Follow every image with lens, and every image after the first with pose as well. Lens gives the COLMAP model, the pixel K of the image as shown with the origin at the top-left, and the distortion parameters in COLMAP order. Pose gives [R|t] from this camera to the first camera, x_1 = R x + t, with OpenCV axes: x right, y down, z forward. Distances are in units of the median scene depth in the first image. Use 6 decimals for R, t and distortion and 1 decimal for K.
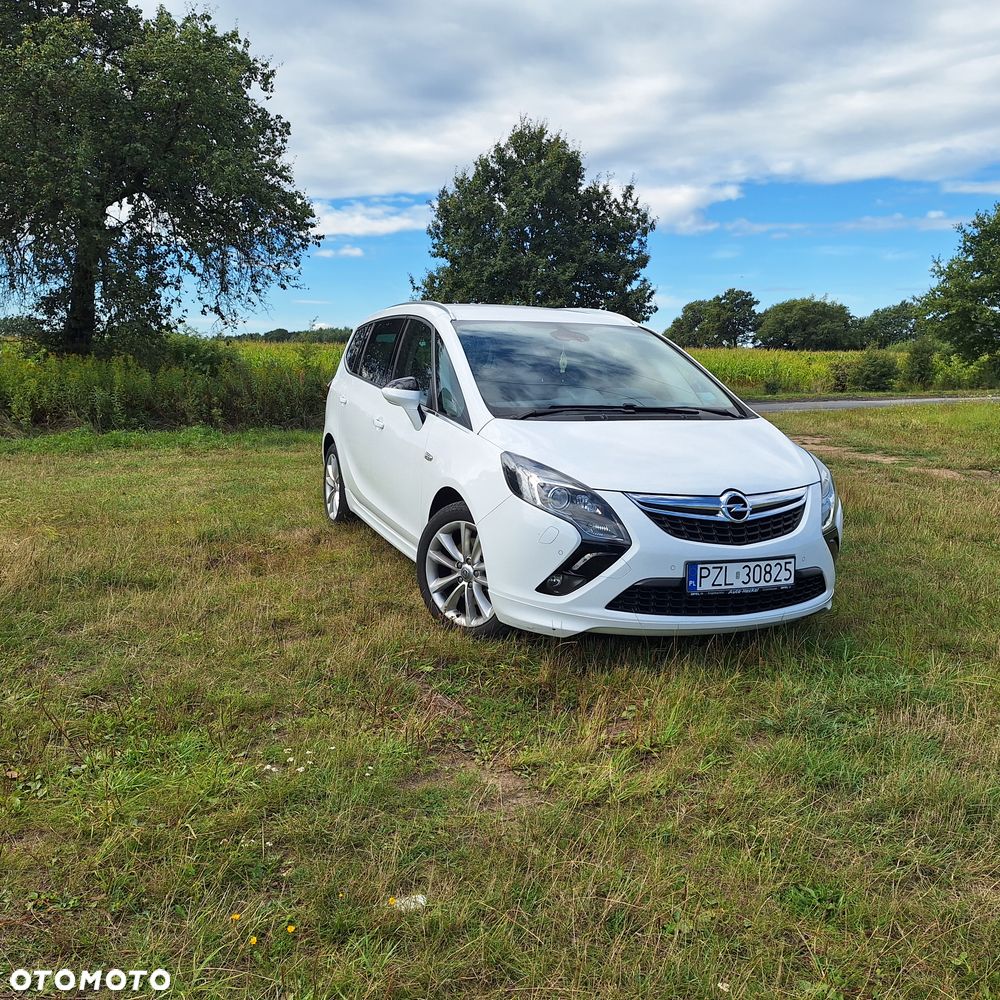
lens RADIAL K [[944.7, 0, 500.0], [0, 944.7, 500.0], [0, 0, 1]] dist [0.126331, -0.186206]
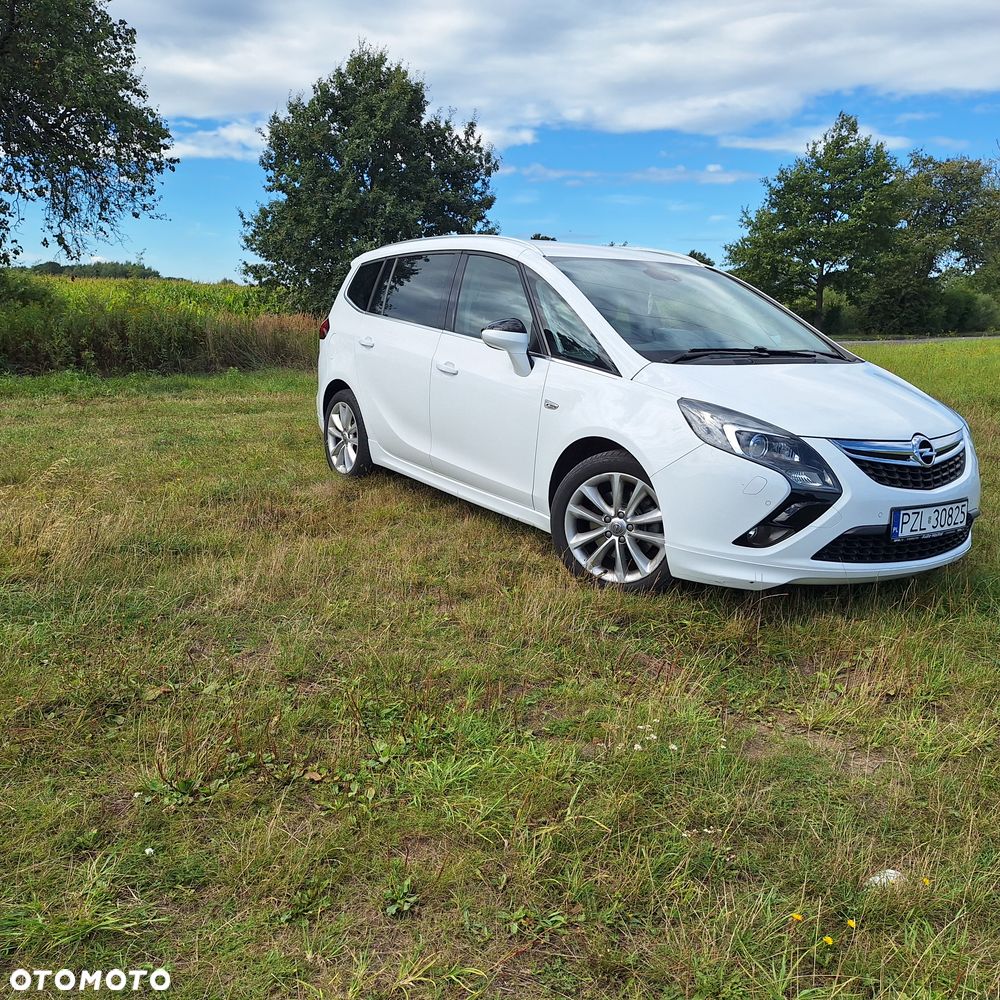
lens RADIAL K [[944.7, 0, 500.0], [0, 944.7, 500.0], [0, 0, 1]] dist [0.126331, -0.186206]
pose [[0.977556, -0.030696, 0.208429, -0.106912], [0.018605, 0.998041, 0.059727, -0.002716], [-0.209855, -0.054508, 0.976212, 0.030598]]
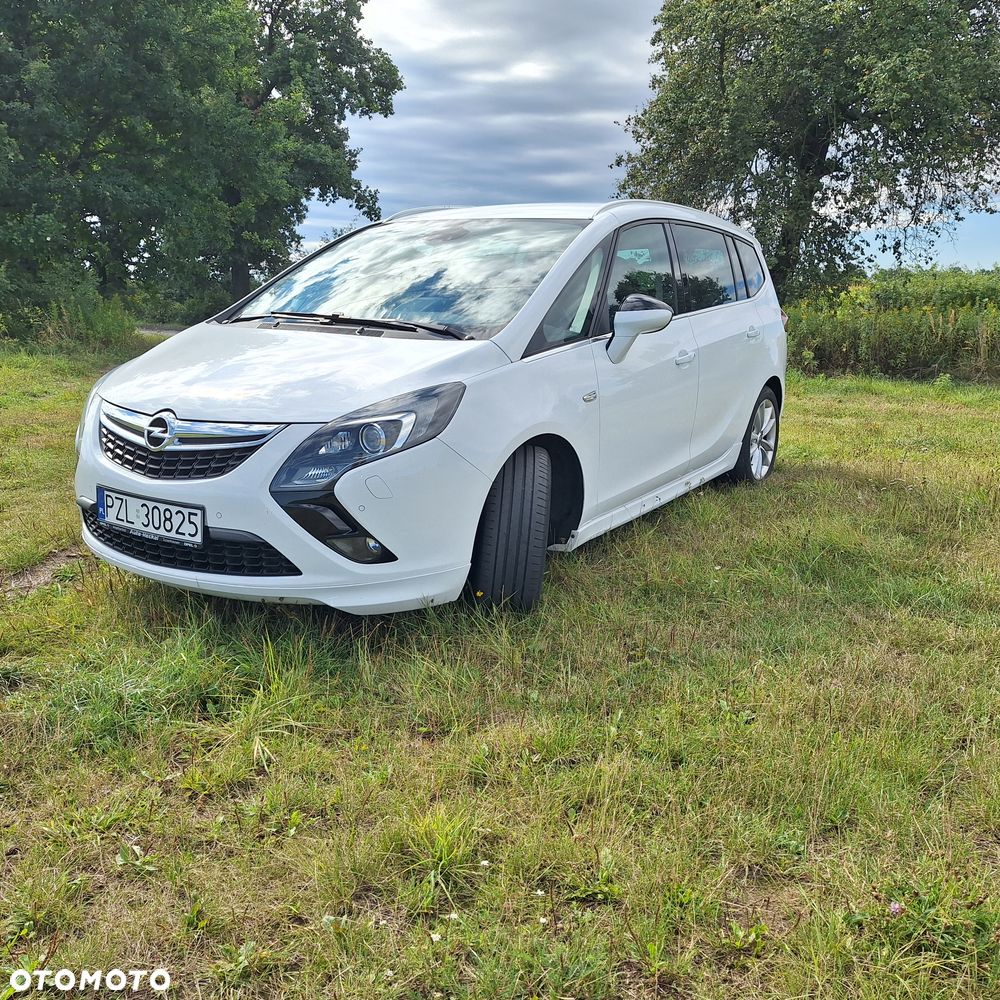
lens RADIAL K [[944.7, 0, 500.0], [0, 944.7, 500.0], [0, 0, 1]] dist [0.126331, -0.186206]
pose [[0.574121, 0.167366, -0.801482, 0.289798], [-0.129328, 0.985134, 0.113076, -0.017383], [0.808492, 0.038735, 0.587231, 0.206579]]
